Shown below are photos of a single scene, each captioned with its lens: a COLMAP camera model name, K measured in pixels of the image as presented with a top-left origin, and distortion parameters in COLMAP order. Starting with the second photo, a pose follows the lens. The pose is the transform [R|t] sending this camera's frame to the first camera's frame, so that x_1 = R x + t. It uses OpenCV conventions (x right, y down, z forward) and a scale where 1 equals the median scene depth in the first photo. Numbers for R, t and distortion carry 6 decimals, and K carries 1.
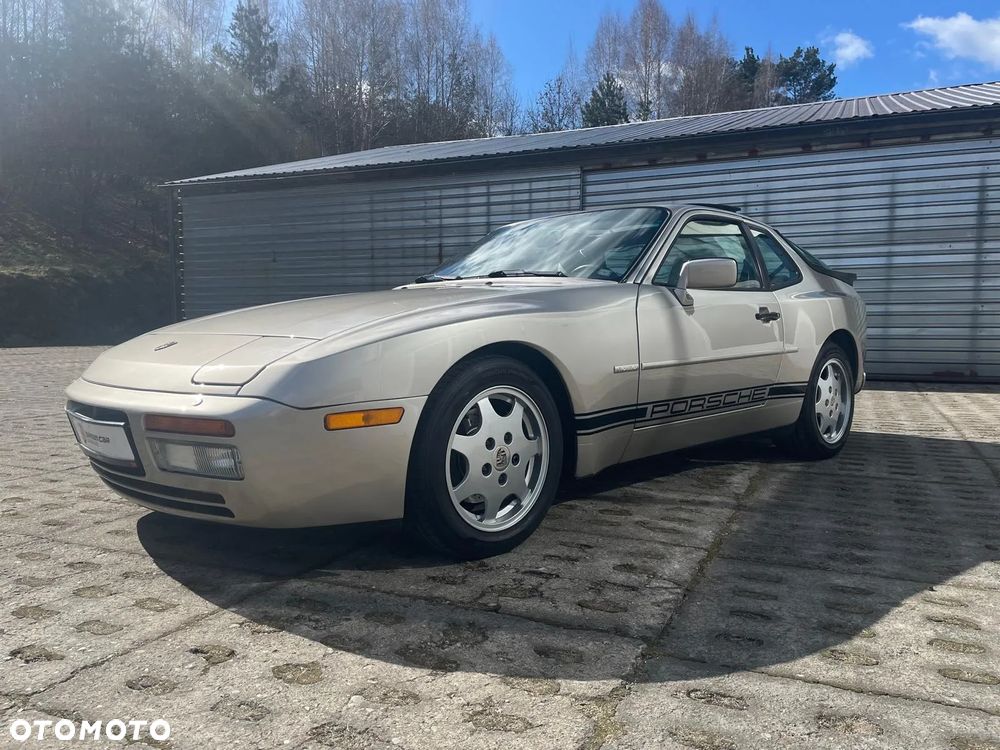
lens RADIAL K [[743.3, 0, 508.0], [0, 743.3, 393.9], [0, 0, 1]] dist [0.063501, -0.082303]
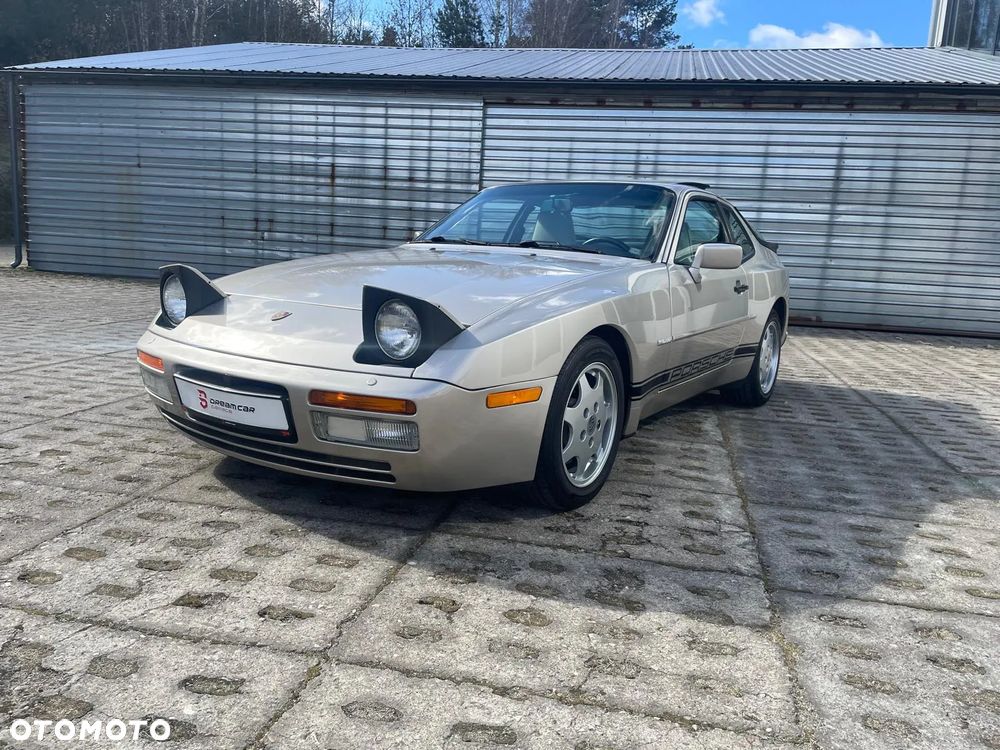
lens RADIAL K [[743.3, 0, 496.1], [0, 743.3, 382.1], [0, 0, 1]] dist [0.063501, -0.082303]
pose [[0.975737, 0.011809, 0.218629, -0.122175], [-0.033732, 0.994730, 0.096818, -0.026034], [-0.216333, -0.101843, 0.970993, -0.027773]]
